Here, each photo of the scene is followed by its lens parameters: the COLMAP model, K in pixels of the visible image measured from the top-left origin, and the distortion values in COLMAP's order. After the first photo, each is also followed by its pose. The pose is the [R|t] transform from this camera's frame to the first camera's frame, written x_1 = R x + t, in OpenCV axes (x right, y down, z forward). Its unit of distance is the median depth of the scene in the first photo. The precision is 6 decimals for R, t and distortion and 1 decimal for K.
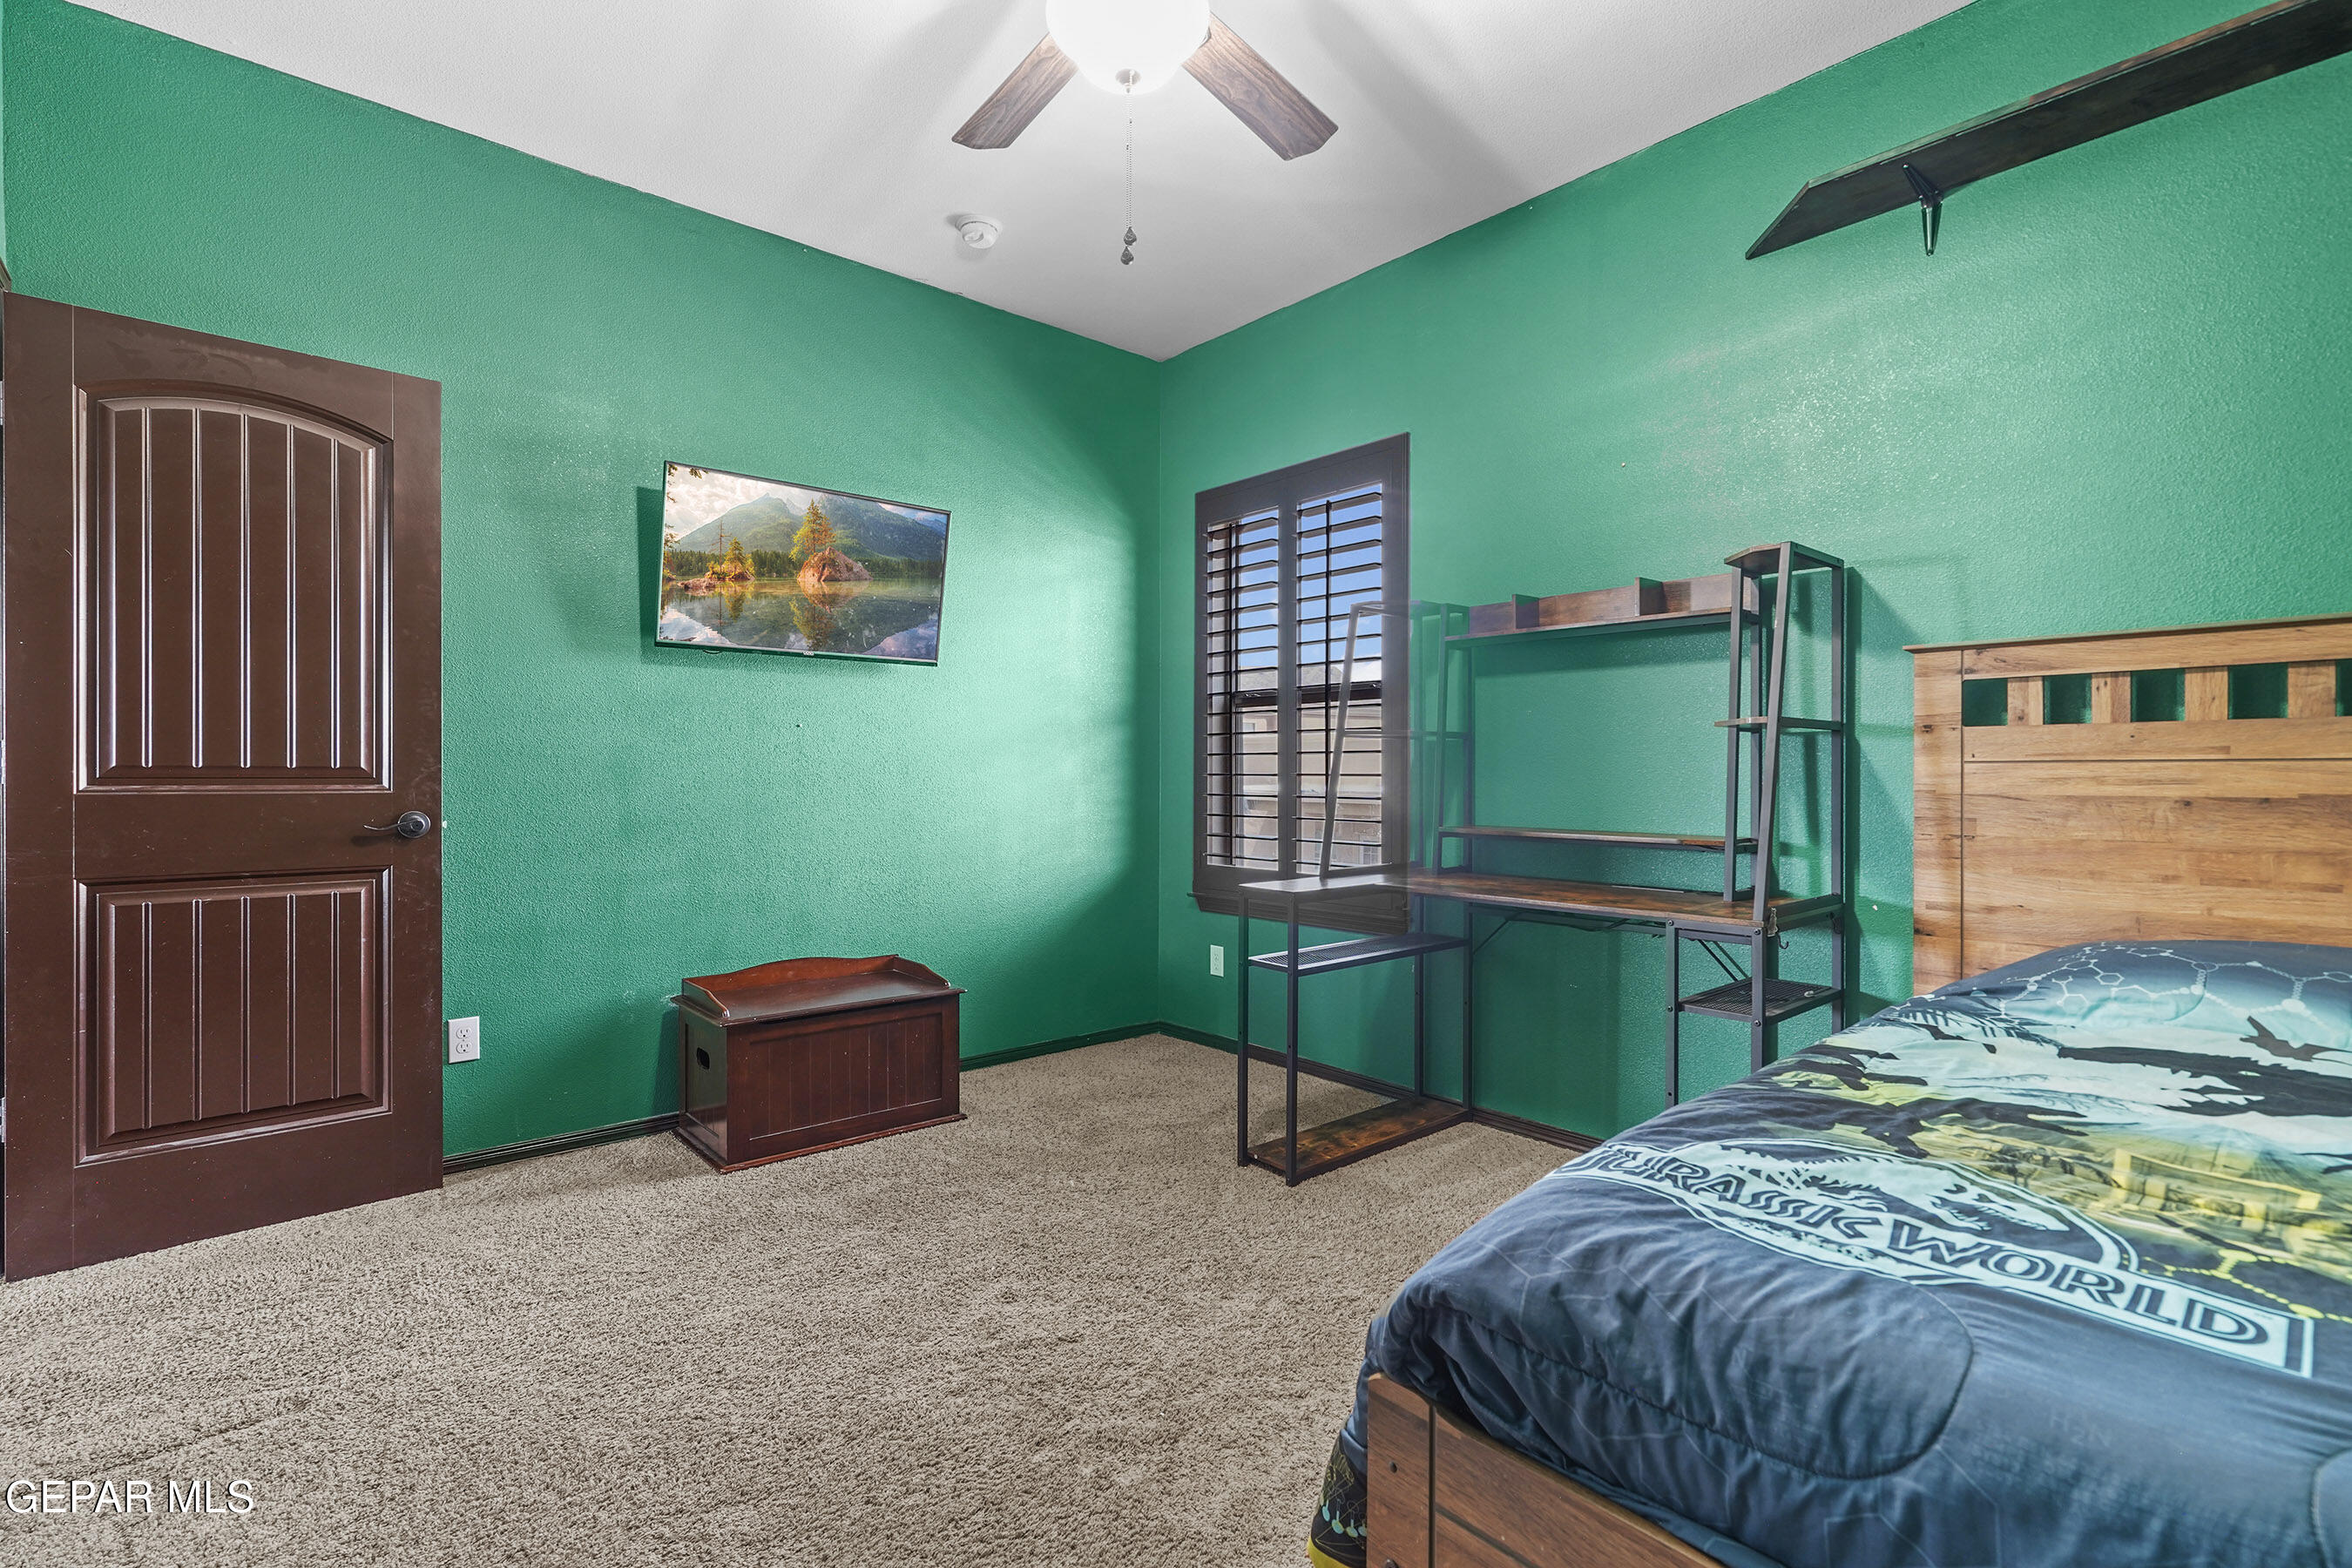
lens RADIAL K [[1072.1, 0, 1153.9], [0, 1072.1, 770.0], [0, 0, 1]] dist [-0.000315, -0.000729]
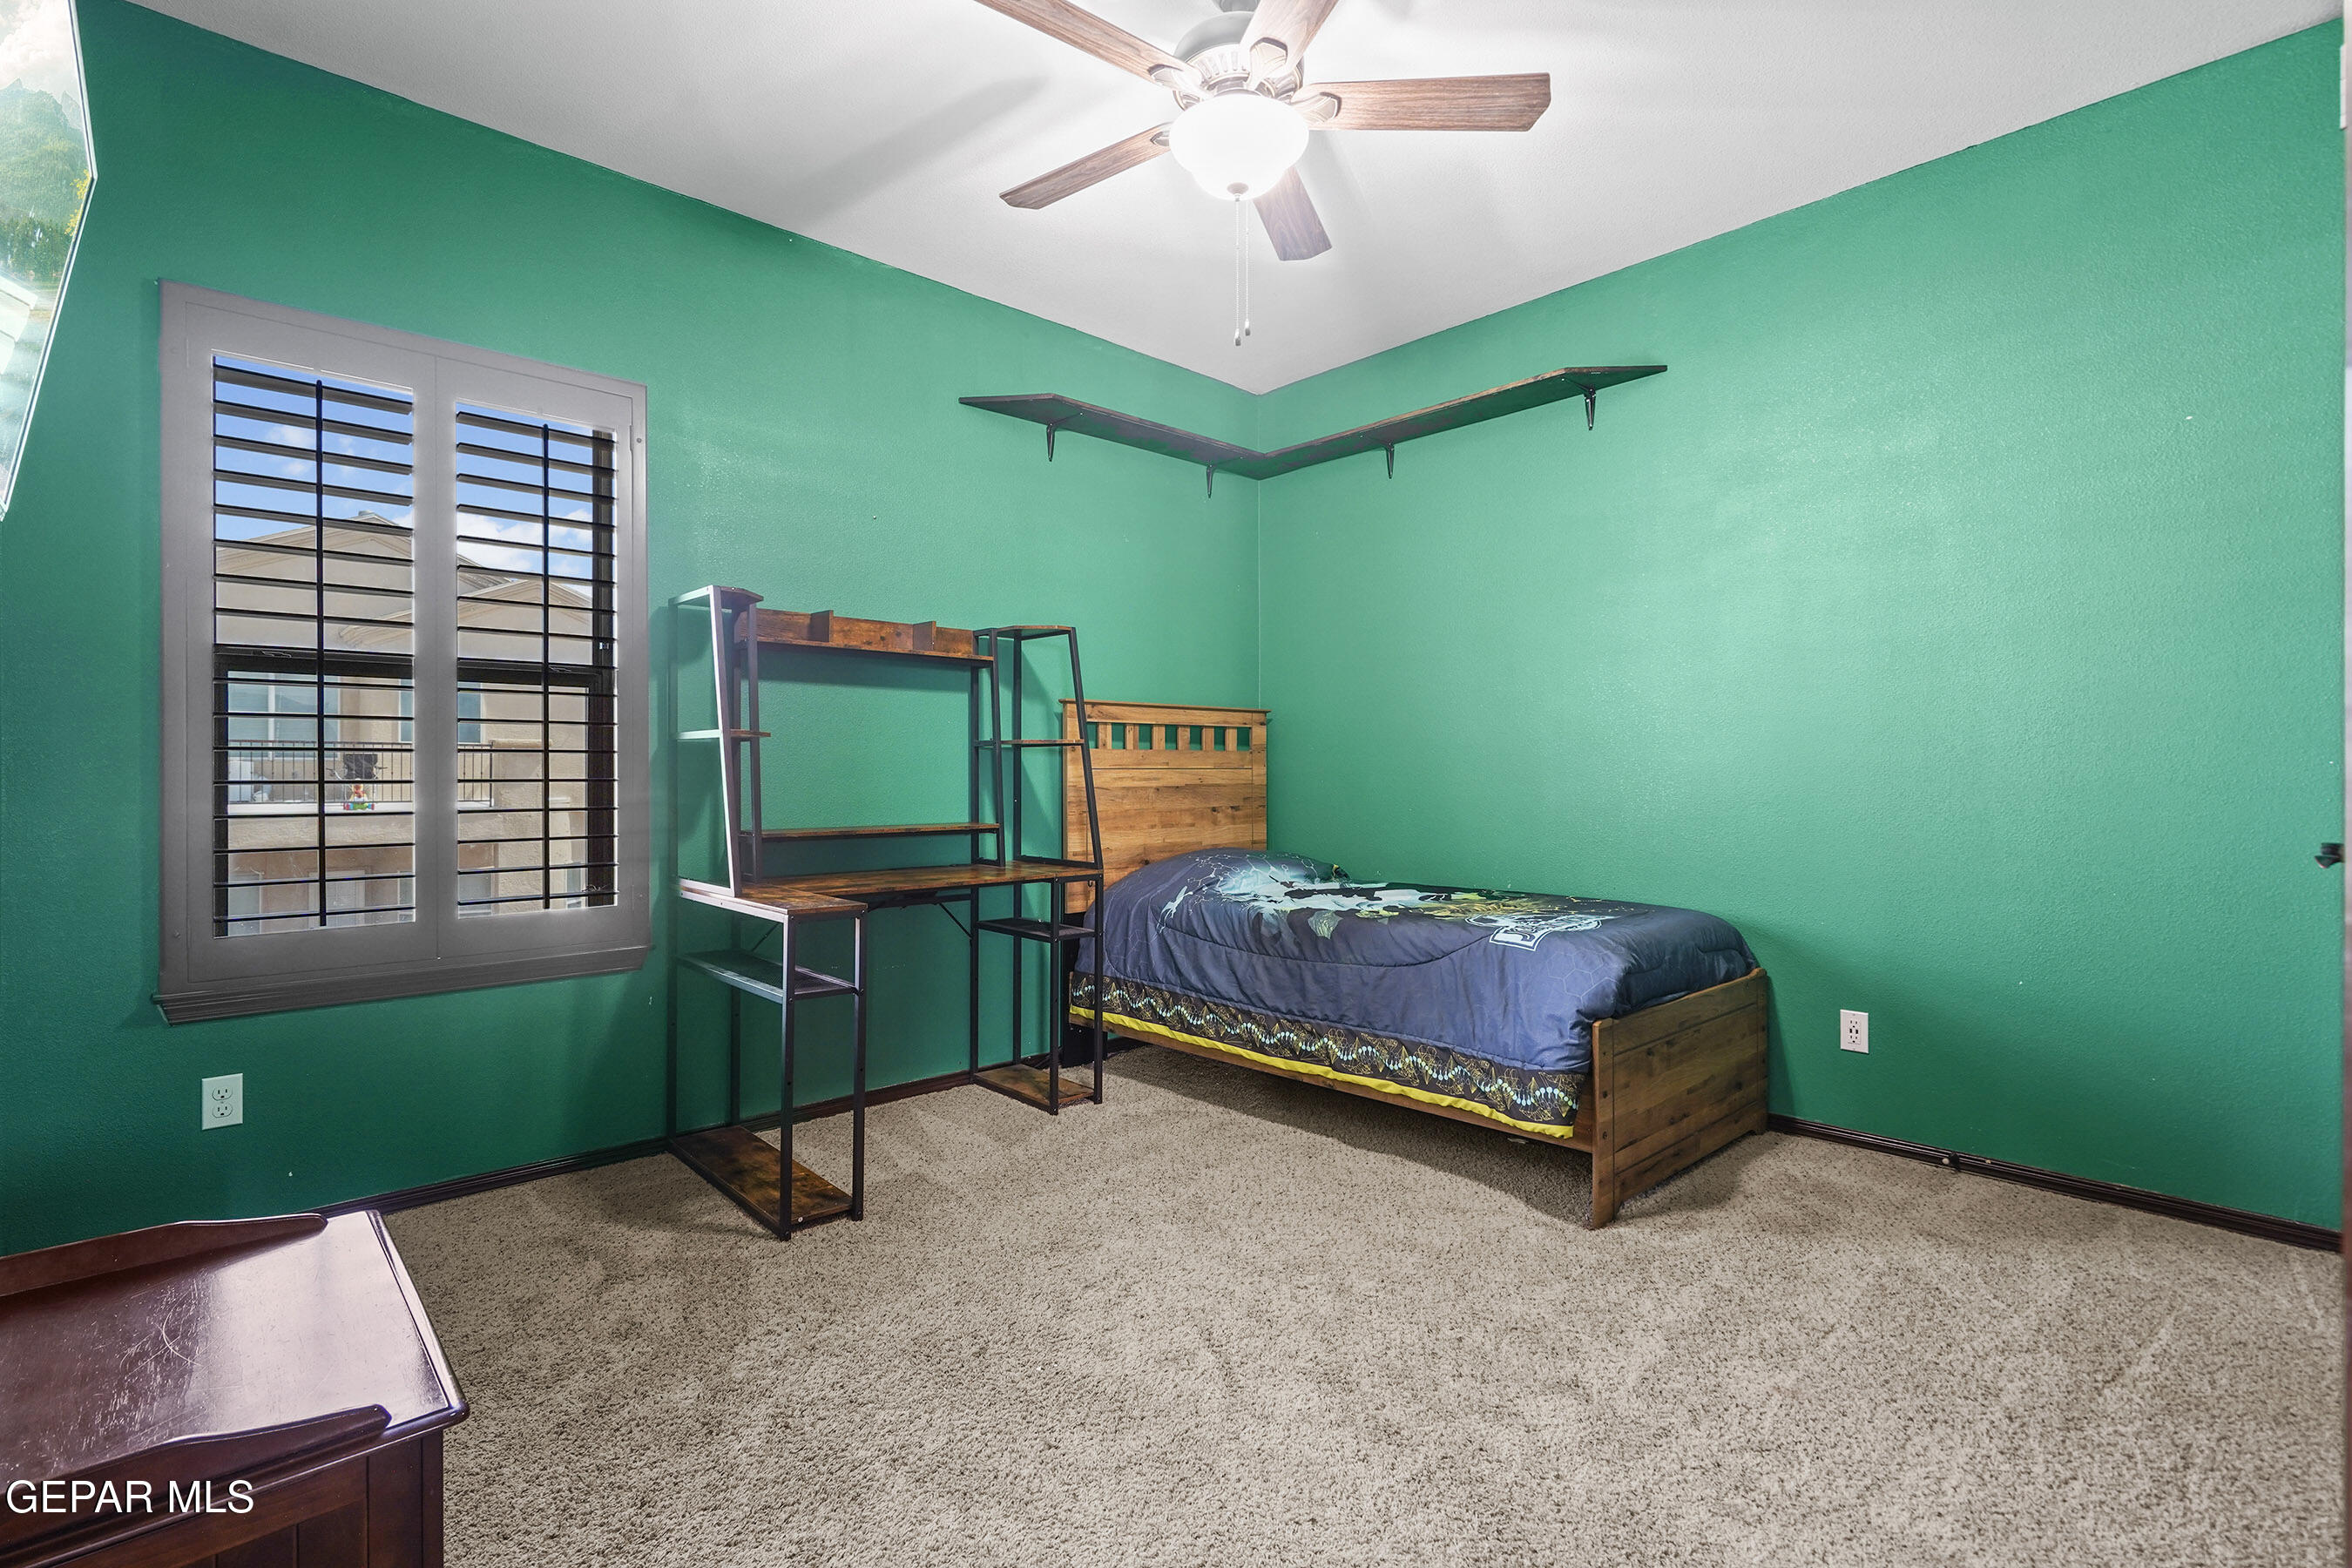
lens RADIAL K [[1072.1, 0, 1169.6], [0, 1072.1, 769.7], [0, 0, 1]] dist [-0.000315, -0.000729]
pose [[-0.012505, 0.009732, 0.999874, -0.956989], [0.007386, 0.999926, -0.009640, 0.011906], [-0.999895, 0.007264, -0.012576, 0.876724]]
